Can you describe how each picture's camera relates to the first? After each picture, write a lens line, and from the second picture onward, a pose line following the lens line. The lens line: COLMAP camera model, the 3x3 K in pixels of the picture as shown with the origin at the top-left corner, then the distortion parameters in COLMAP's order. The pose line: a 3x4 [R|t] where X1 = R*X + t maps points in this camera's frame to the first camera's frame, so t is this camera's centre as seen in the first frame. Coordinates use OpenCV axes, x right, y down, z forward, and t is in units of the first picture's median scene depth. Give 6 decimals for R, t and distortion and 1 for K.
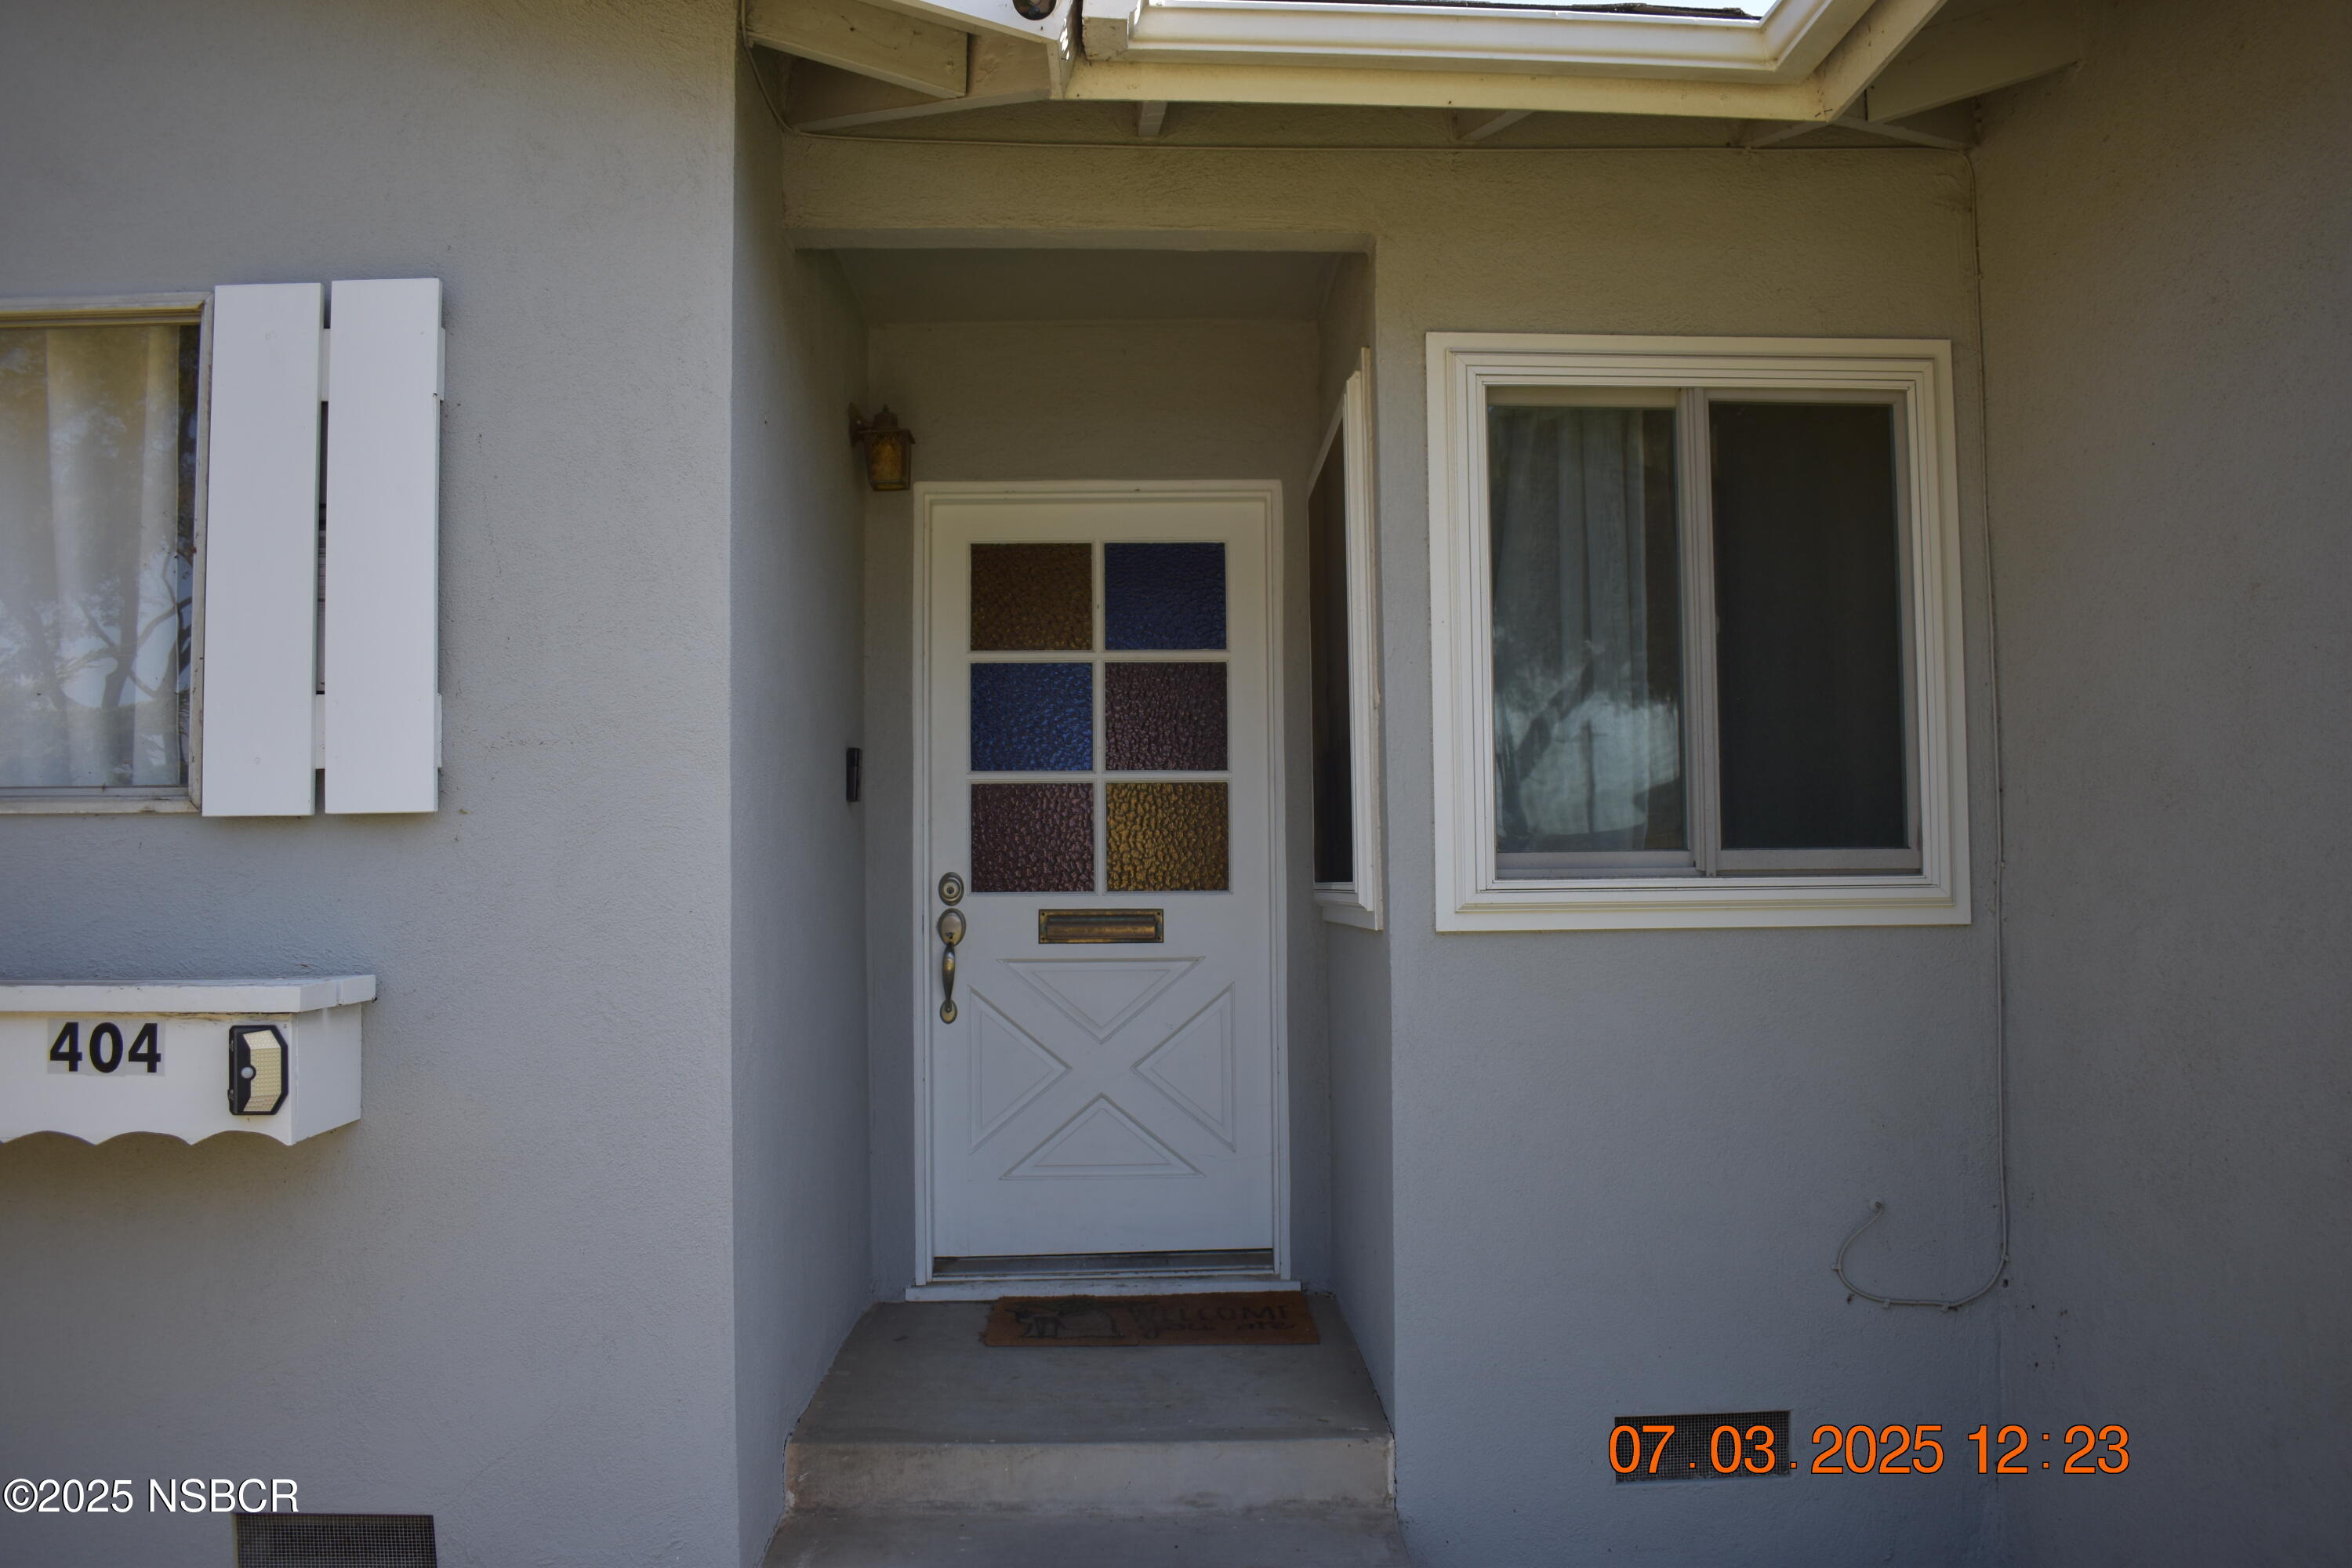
lens RADIAL K [[1852.6, 0, 1178.1], [0, 1852.6, 783.3], [0, 0, 1]] dist [-0.090451, 0.013009]
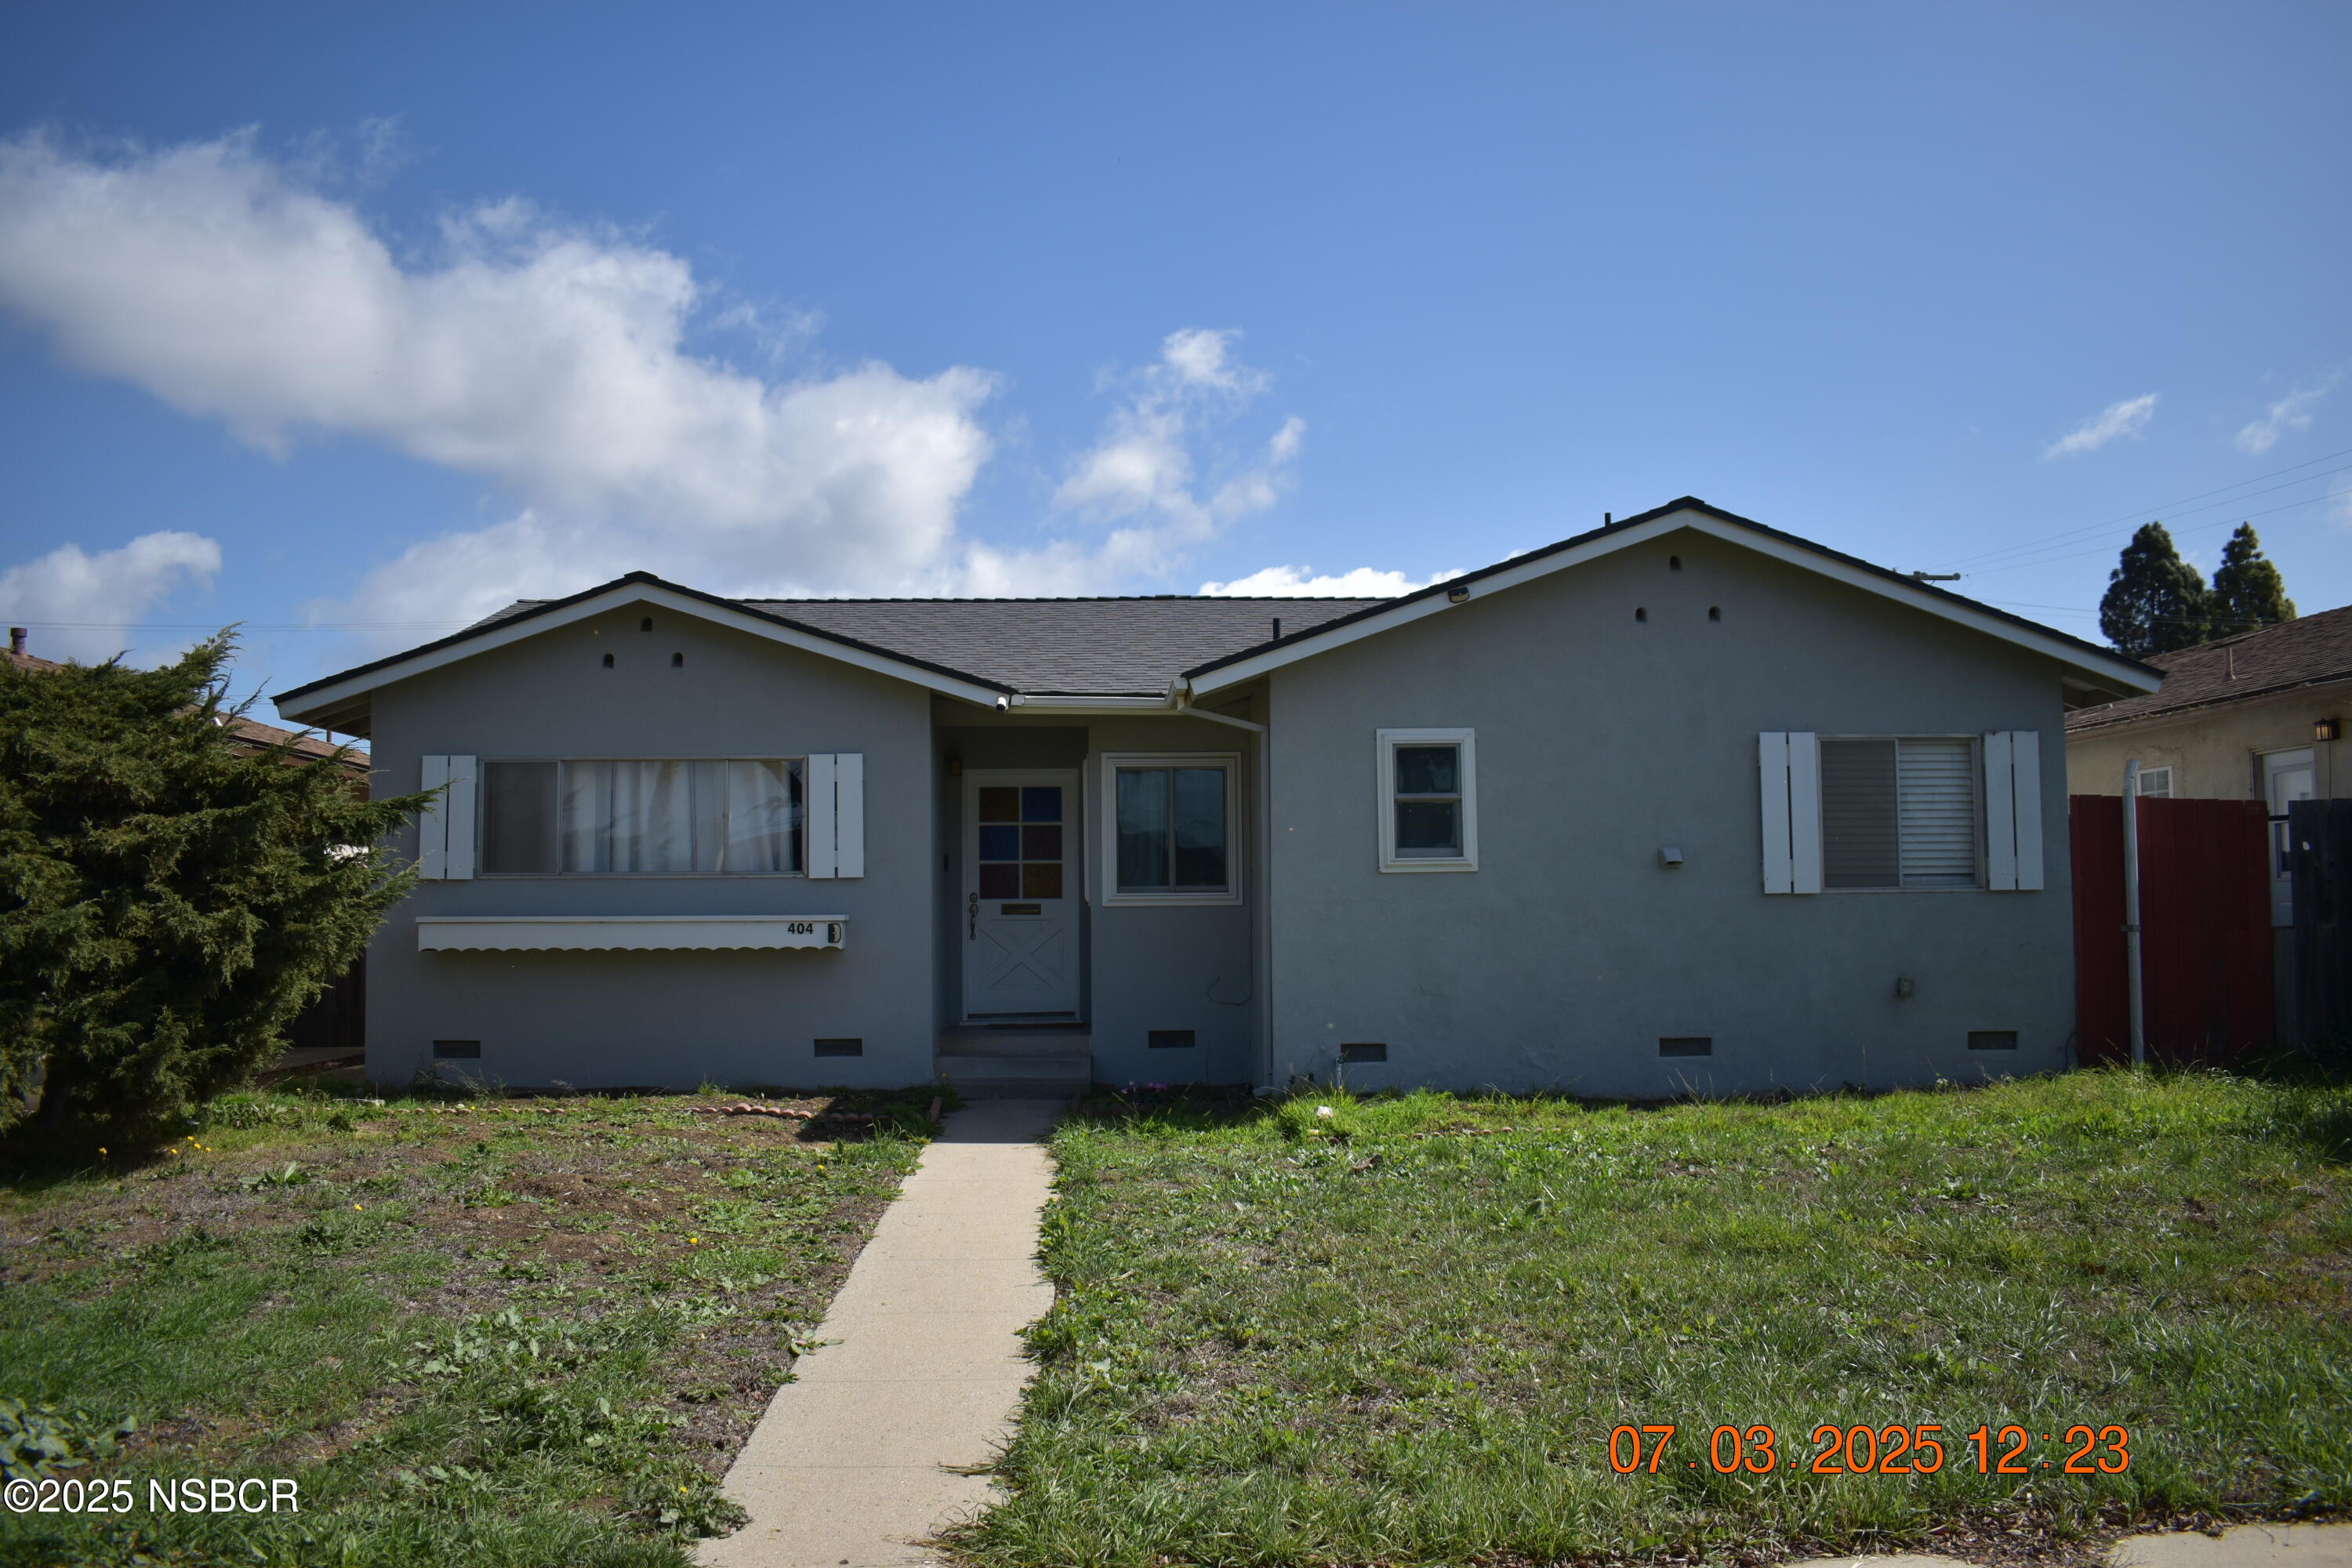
lens RADIAL K [[1852.6, 0, 1176.0], [0, 1852.6, 780.5], [0, 0, 1]] dist [-0.090451, 0.013009]
pose [[0.999852, 0.001114, 0.017140, 0.169911], [-0.000811, 0.999844, -0.017661, -0.088123], [-0.017157, 0.017644, 0.999697, -2.189834]]
